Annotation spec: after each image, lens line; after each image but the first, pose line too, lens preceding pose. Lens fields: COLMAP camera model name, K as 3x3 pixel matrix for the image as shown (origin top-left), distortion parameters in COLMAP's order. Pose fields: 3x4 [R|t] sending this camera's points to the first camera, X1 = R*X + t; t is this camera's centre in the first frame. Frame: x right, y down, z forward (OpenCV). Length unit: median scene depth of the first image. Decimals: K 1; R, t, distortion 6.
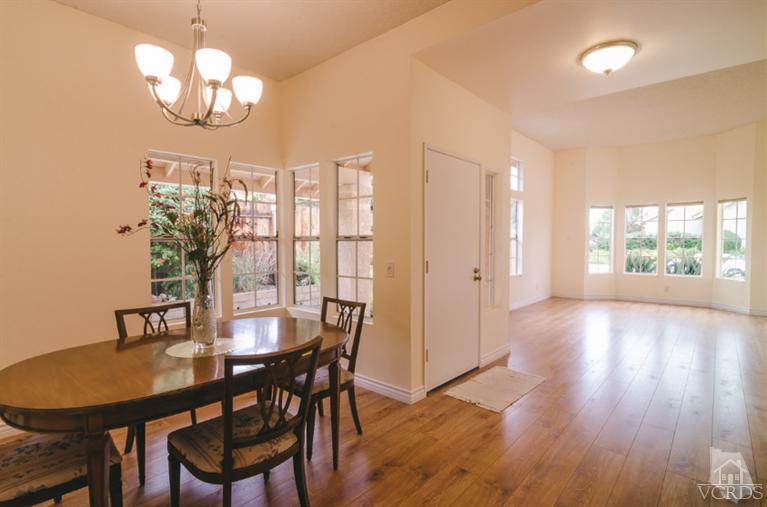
lens RADIAL K [[384.0, 0, 368.1], [0, 384.0, 257.6], [0, 0, 1]] dist [-0.011891, -0.002230]
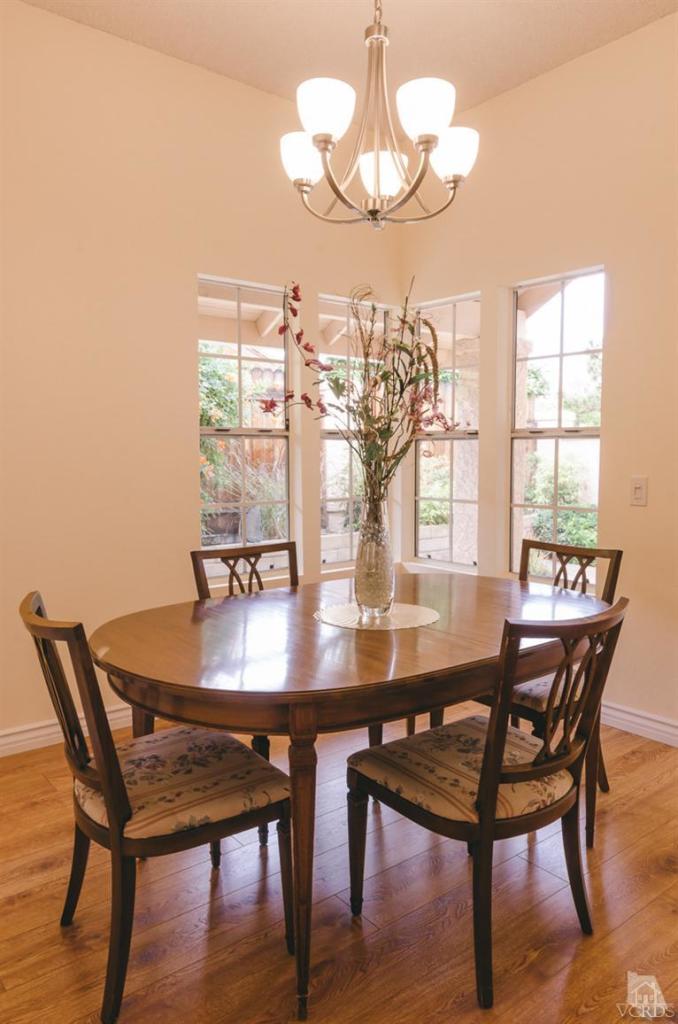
lens RADIAL K [[730.7, 0, 340.4], [0, 730.7, 513.9], [0, 0, 1]] dist [-0.014924, -0.000470]
pose [[0.986102, 0.016599, -0.165310, -0.310315], [-0.009304, 0.998952, 0.044808, 0.035487], [0.165881, -0.042647, 0.985223, -0.078303]]
